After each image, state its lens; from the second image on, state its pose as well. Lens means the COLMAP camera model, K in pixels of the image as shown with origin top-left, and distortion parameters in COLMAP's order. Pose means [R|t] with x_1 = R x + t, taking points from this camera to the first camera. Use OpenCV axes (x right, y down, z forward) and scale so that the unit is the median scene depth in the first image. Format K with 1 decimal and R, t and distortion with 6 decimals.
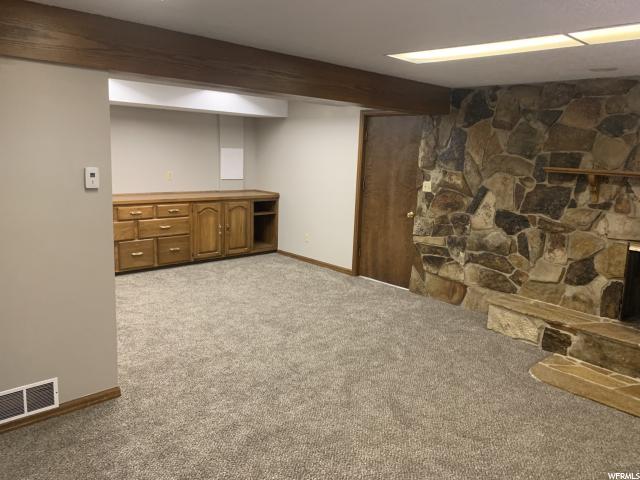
lens RADIAL K [[482.4, 0, 320.0], [0, 482.4, 227.9], [0, 0, 1]] dist [0.007509, -0.006330]
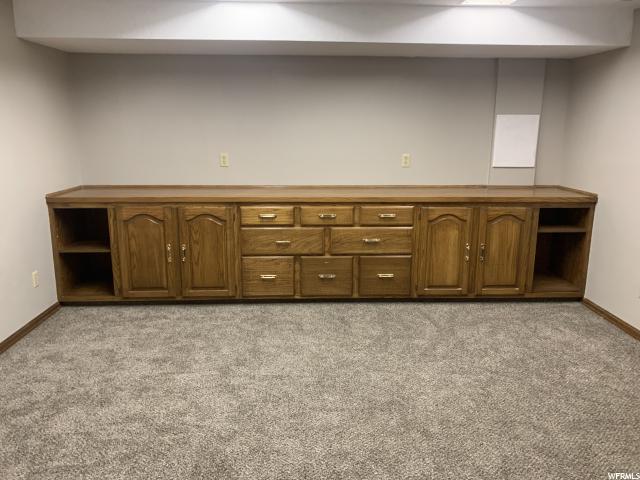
lens RADIAL K [[482.4, 0, 320.0], [0, 482.4, 227.9], [0, 0, 1]] dist [0.007509, -0.006330]
pose [[0.752390, 0.103093, -0.650601, 0.040835], [-0.080403, 0.994665, 0.064630, -0.051265], [0.653793, 0.003683, 0.756664, 0.444705]]
